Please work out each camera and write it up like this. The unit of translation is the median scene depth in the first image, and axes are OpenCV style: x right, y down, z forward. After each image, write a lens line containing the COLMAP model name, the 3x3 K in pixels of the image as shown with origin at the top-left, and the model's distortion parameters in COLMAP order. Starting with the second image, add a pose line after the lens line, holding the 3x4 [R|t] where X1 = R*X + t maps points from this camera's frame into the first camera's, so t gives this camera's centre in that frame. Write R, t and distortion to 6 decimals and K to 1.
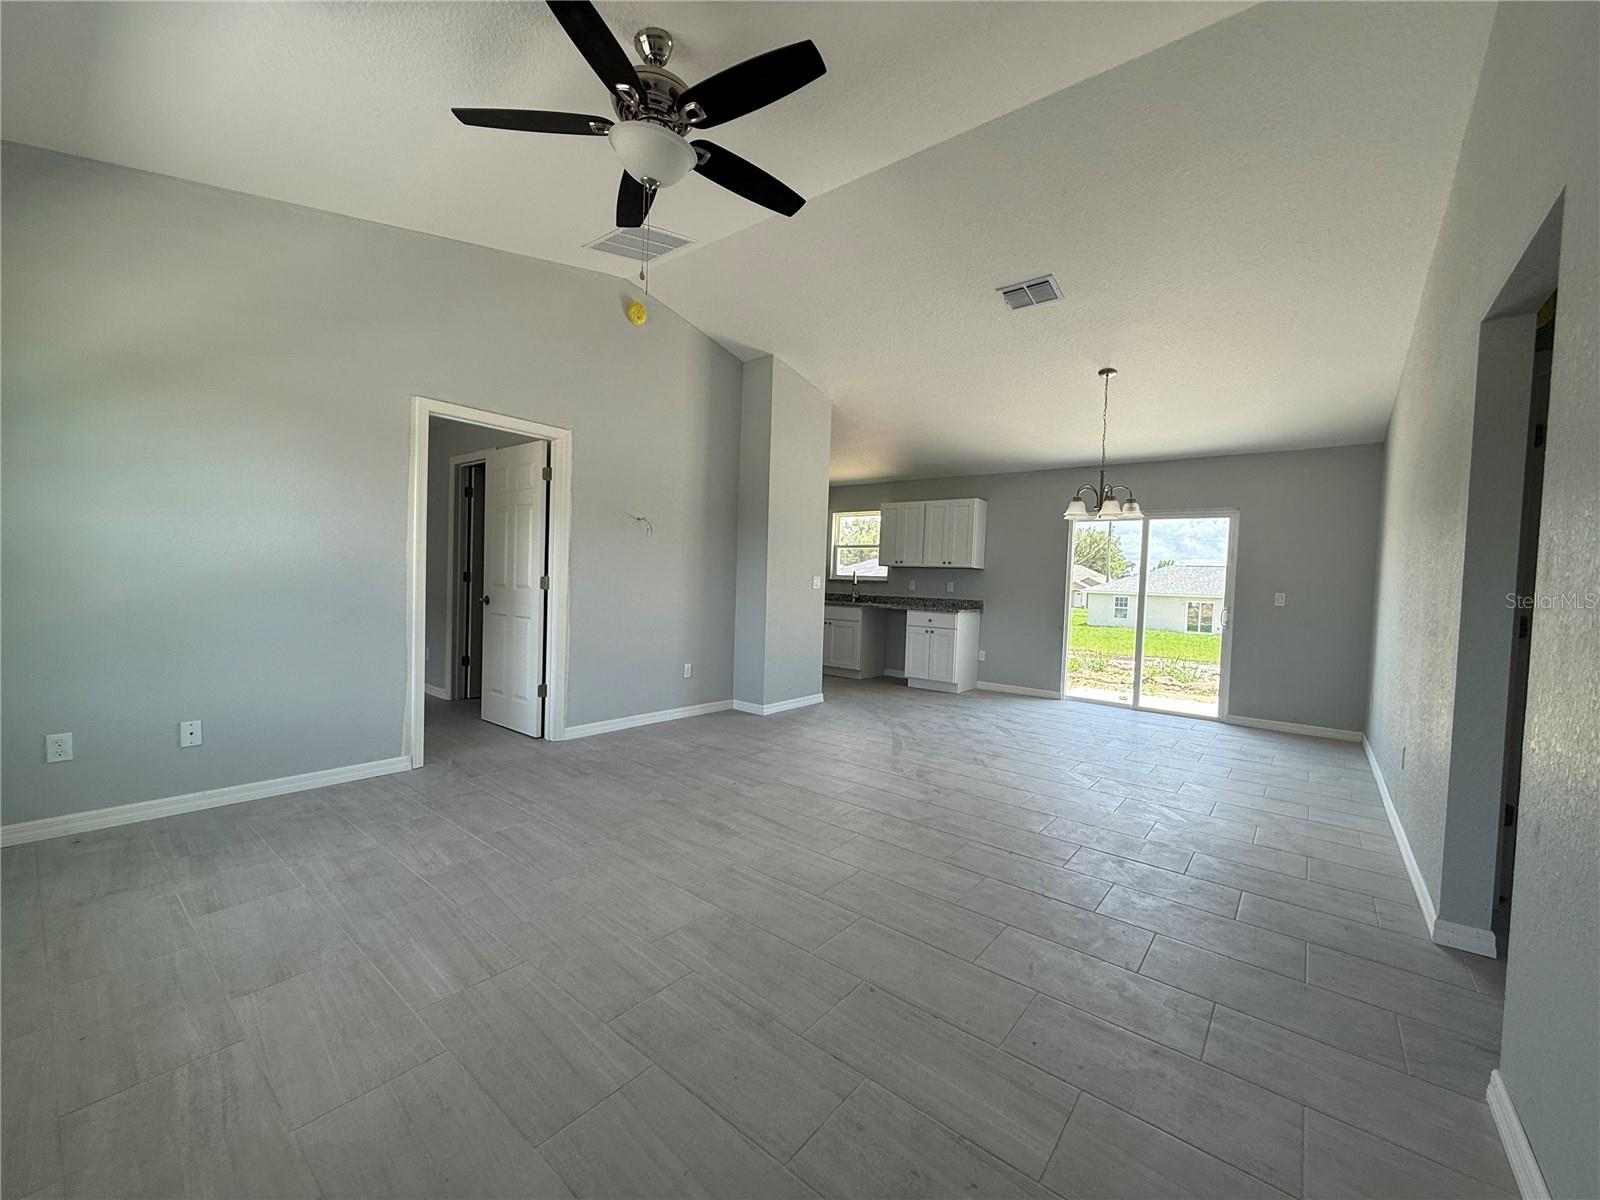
lens RADIAL K [[636.8, 0, 795.8], [0, 636.8, 599.6], [0, 0, 1]] dist [0.000652, 0.000190]
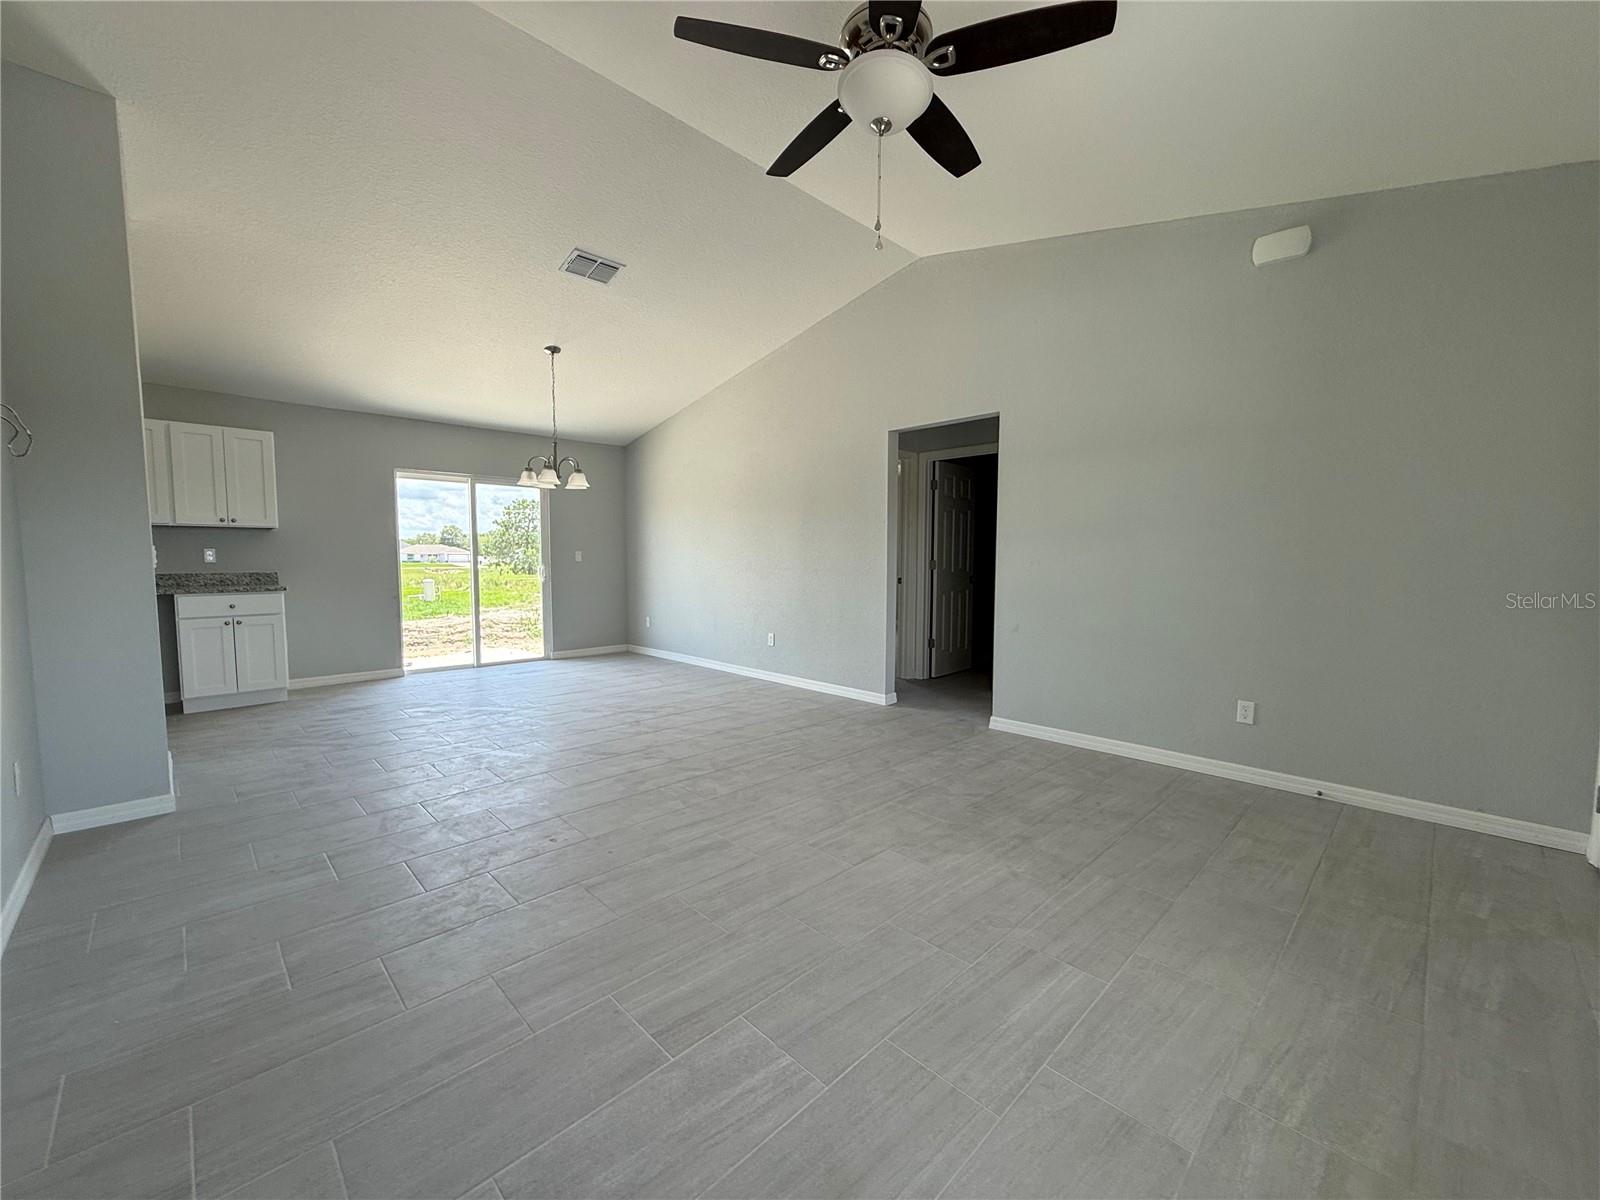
lens RADIAL K [[636.8, 0, 795.8], [0, 636.8, 599.6], [0, 0, 1]] dist [0.000652, 0.000190]
pose [[0.116195, -0.105164, 0.987643, -0.724814], [0.031522, 0.994268, 0.102161, -0.045920], [-0.992726, 0.019262, 0.118844, 0.612919]]
